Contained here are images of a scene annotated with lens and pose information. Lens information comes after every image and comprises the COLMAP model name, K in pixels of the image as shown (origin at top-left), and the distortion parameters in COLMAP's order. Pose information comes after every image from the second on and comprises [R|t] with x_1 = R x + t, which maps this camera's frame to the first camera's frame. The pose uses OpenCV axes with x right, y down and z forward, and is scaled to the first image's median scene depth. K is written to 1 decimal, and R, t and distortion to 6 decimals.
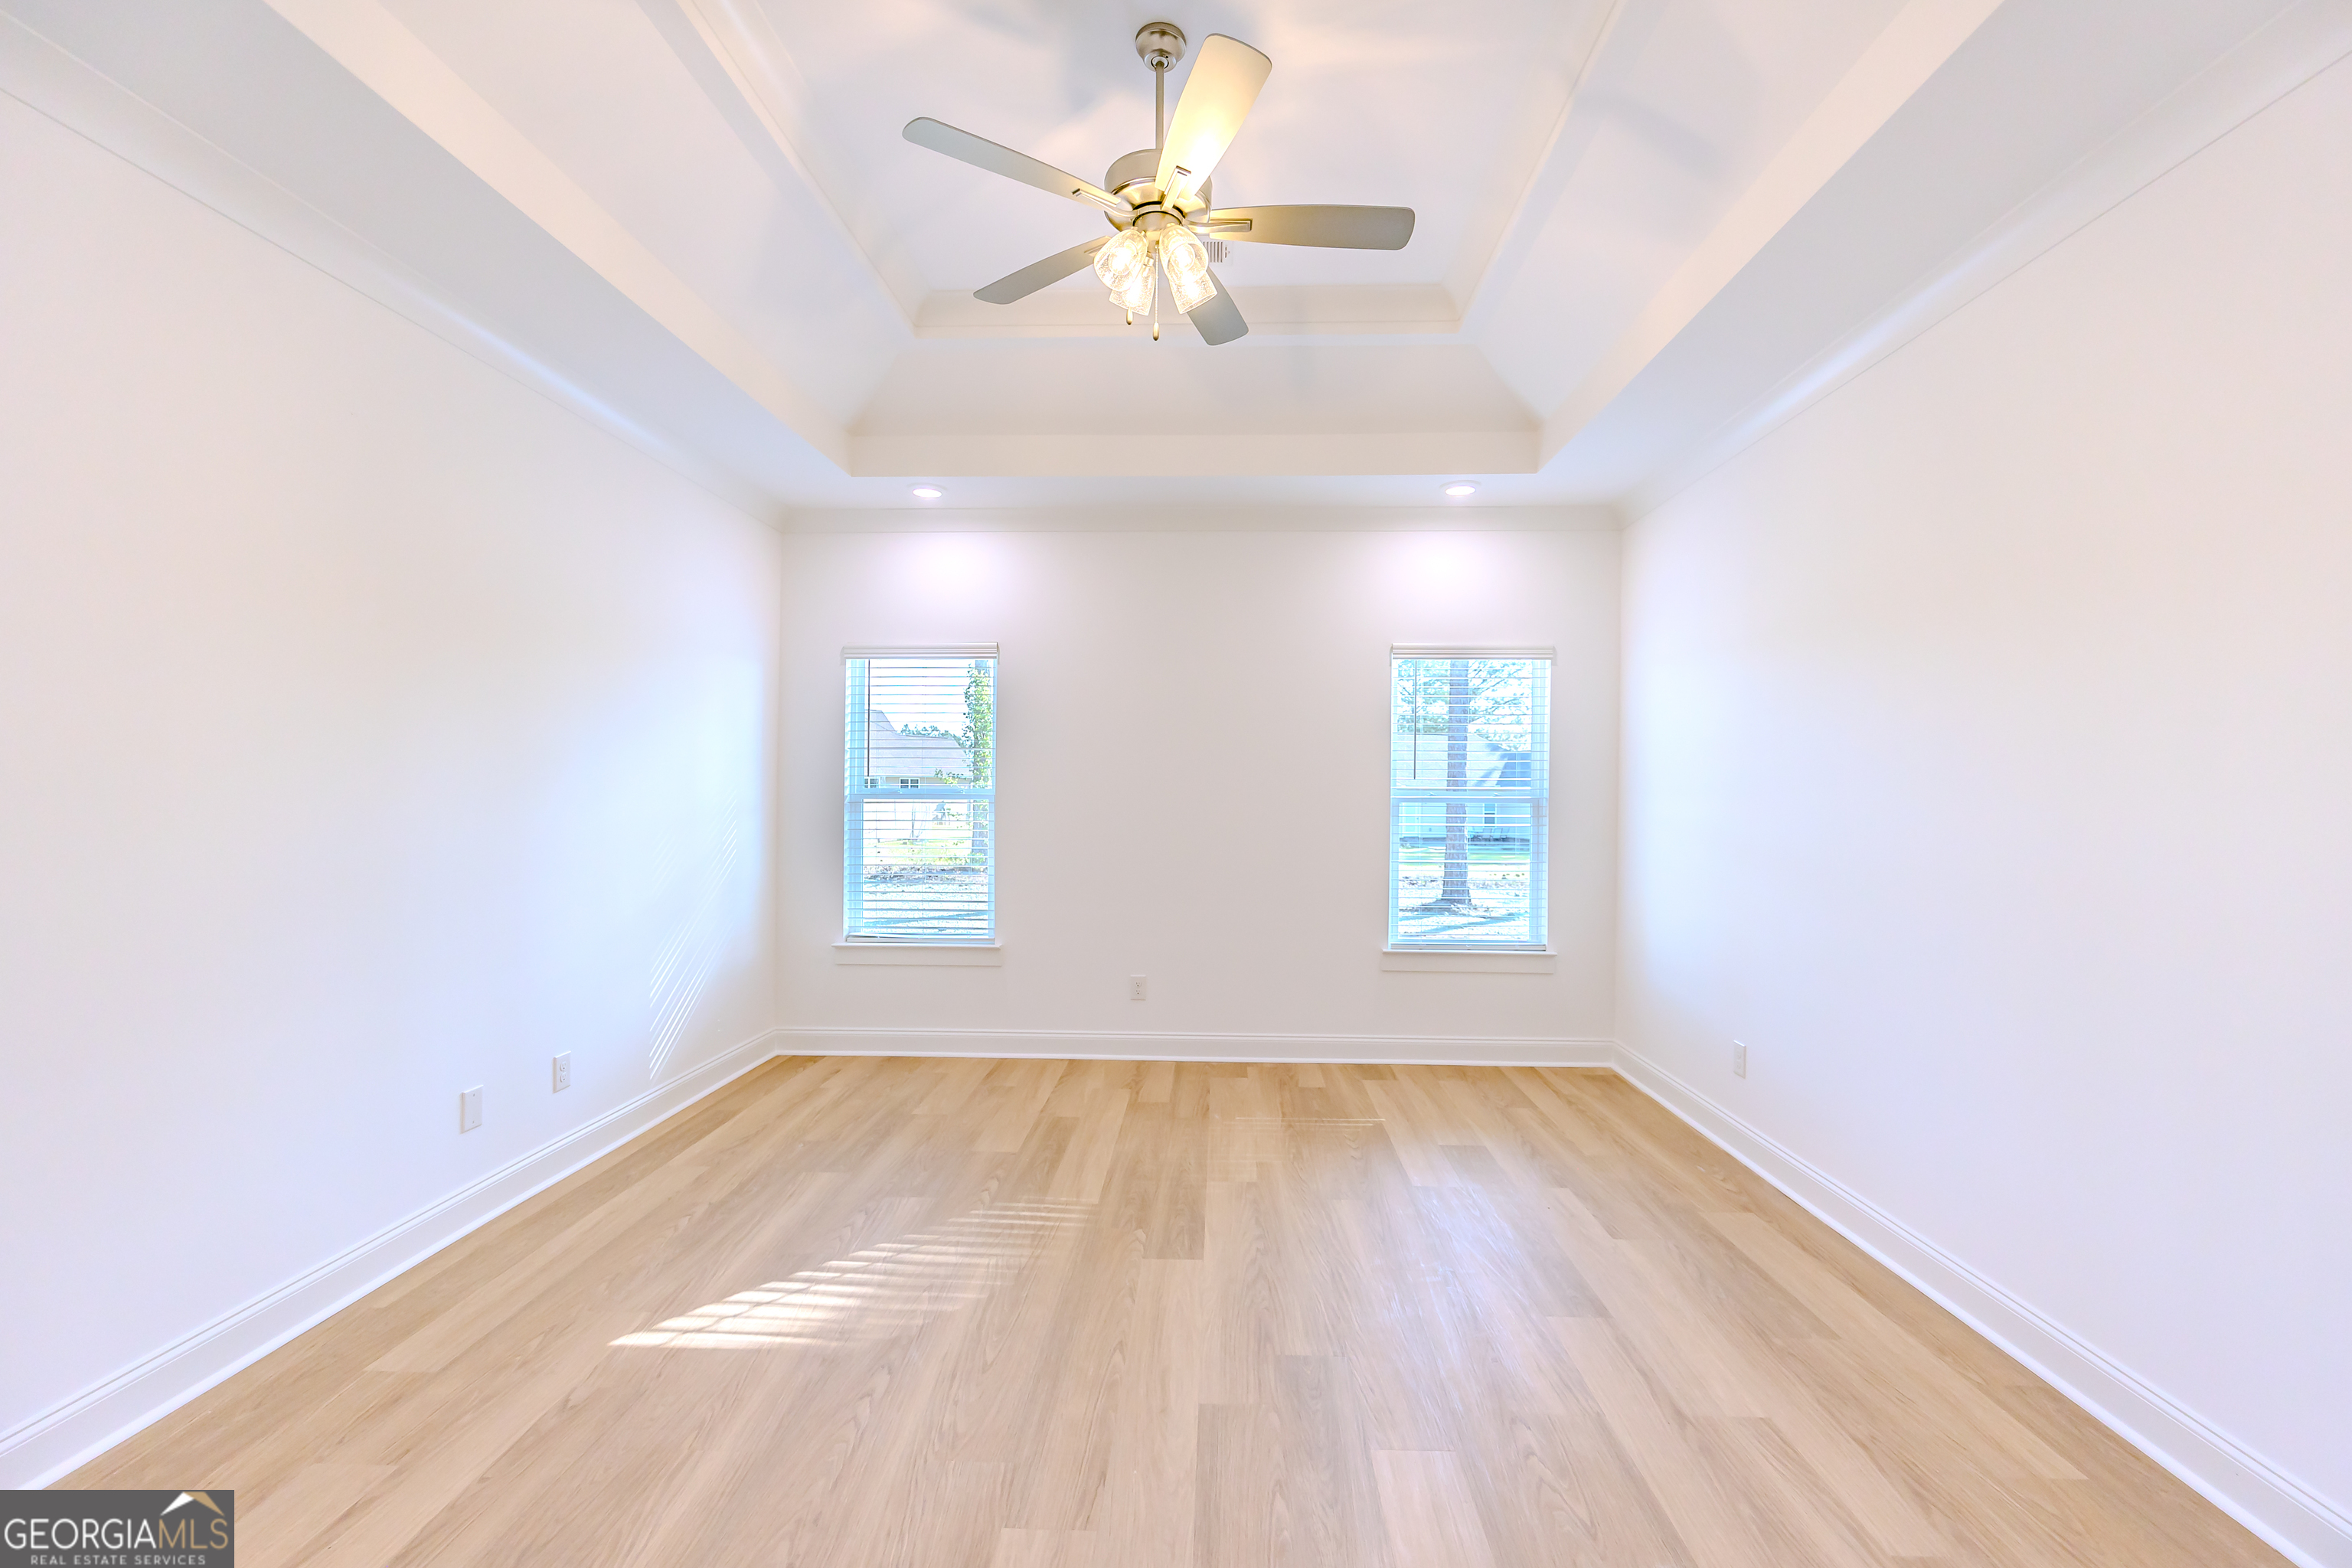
lens RADIAL K [[955.7, 0, 1197.7], [0, 955.7, 787.2], [0, 0, 1]] dist [0.000126, 0.000390]
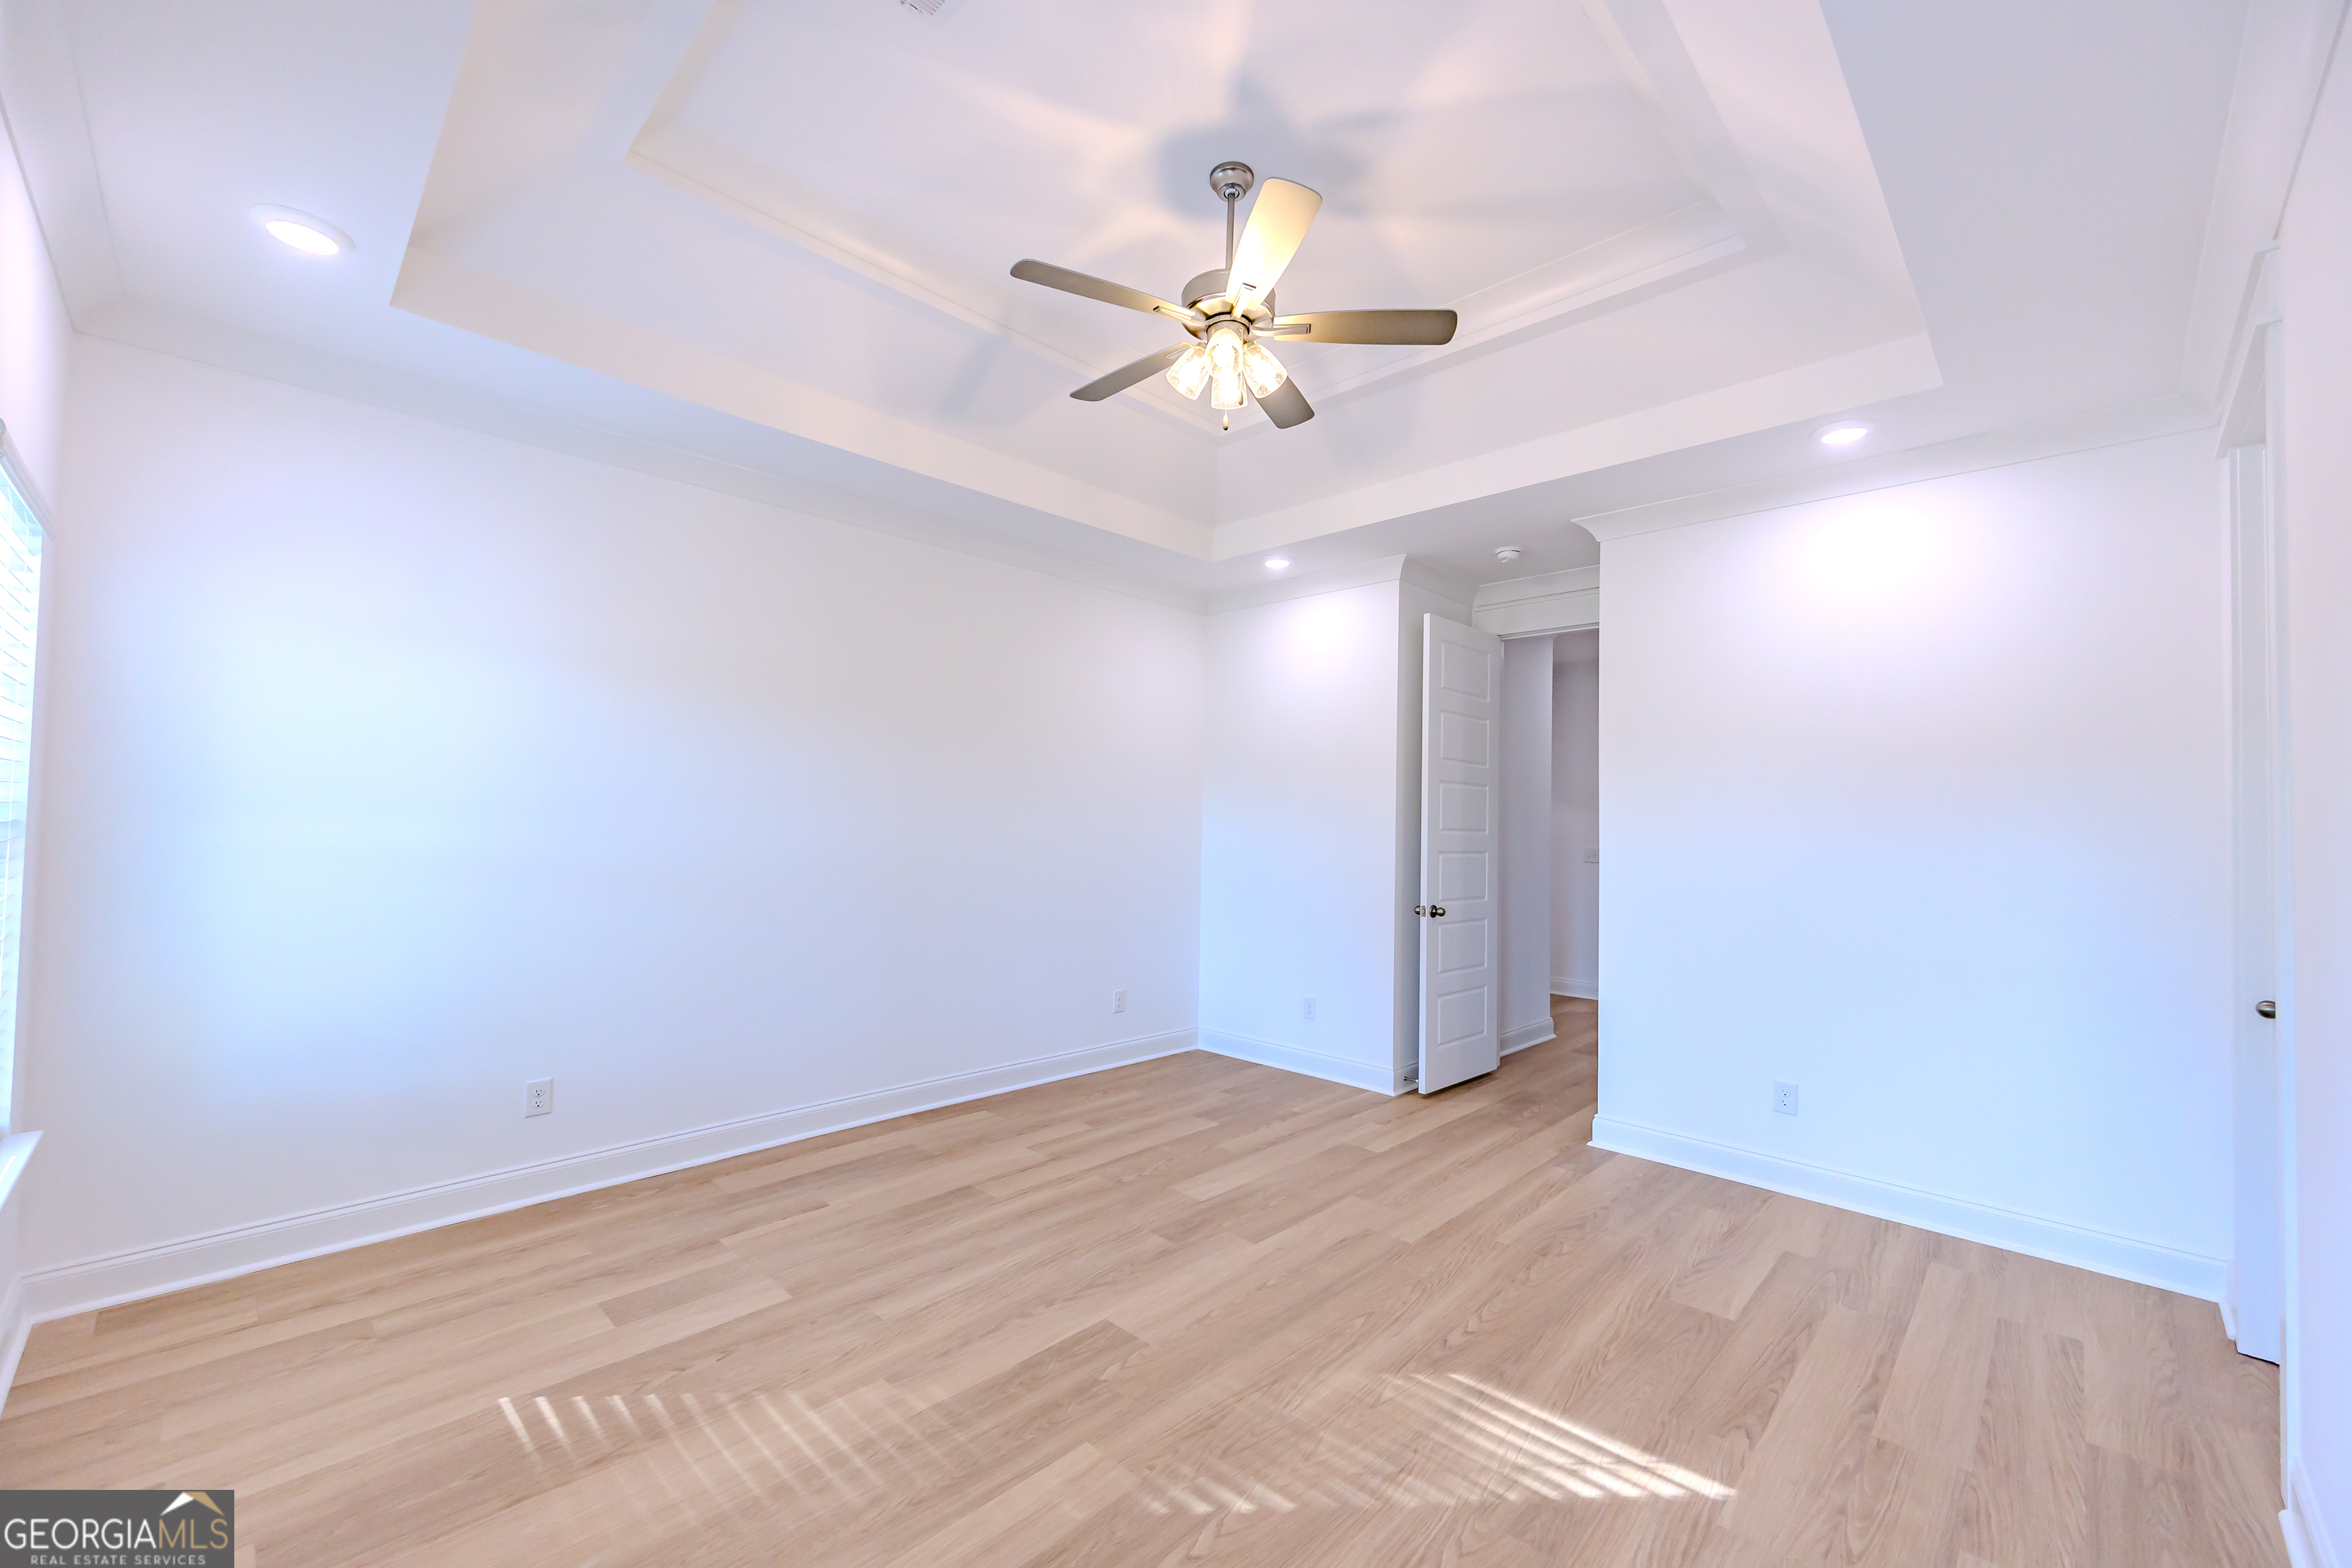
lens RADIAL K [[955.7, 0, 1197.7], [0, 955.7, 787.2], [0, 0, 1]] dist [0.000126, 0.000390]
pose [[-0.749173, 0.004322, 0.662360, -0.590740], [-0.021838, 0.999274, -0.031220, -0.002142], [-0.662014, -0.037854, -0.748535, 1.427309]]
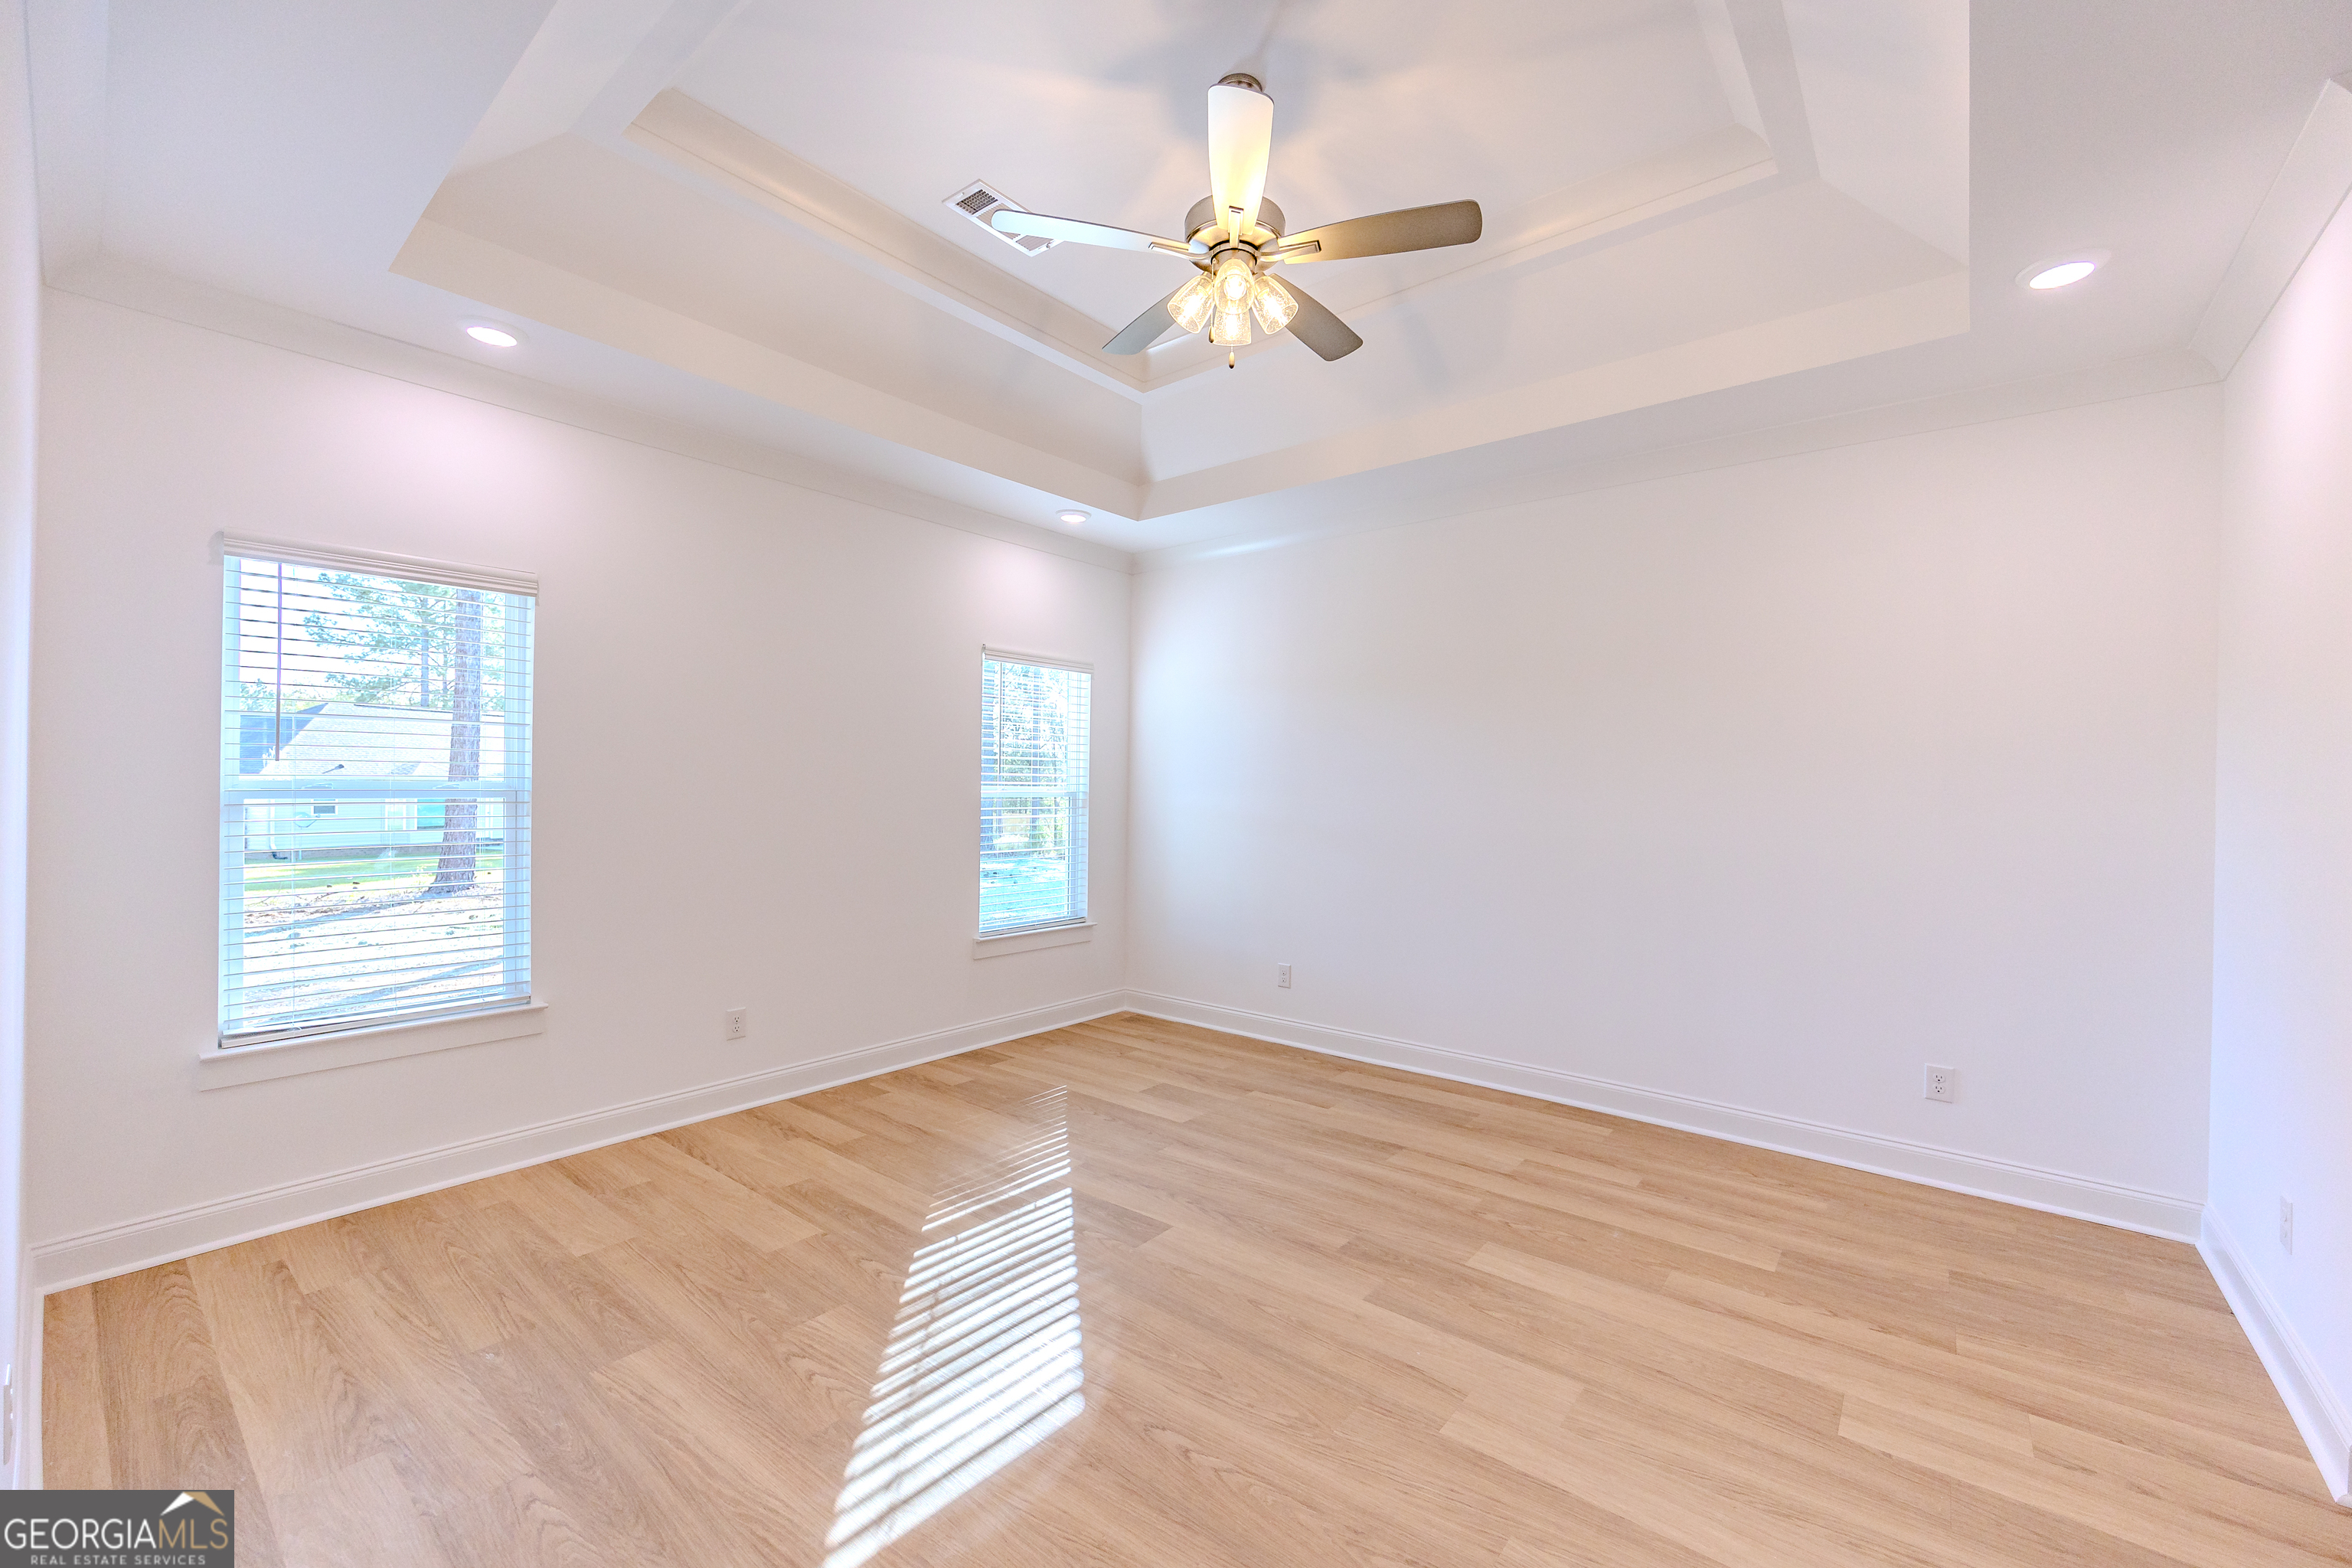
lens RADIAL K [[935.9, 0, 1175.2], [0, 935.9, 791.7], [0, 0, 1]] dist [0.002270, 0.000389]
pose [[0.611938, -0.004568, 0.790893, -0.703570], [-0.007042, 0.999912, 0.011224, -0.004035], [-0.790875, -0.012438, 0.611852, 0.310963]]
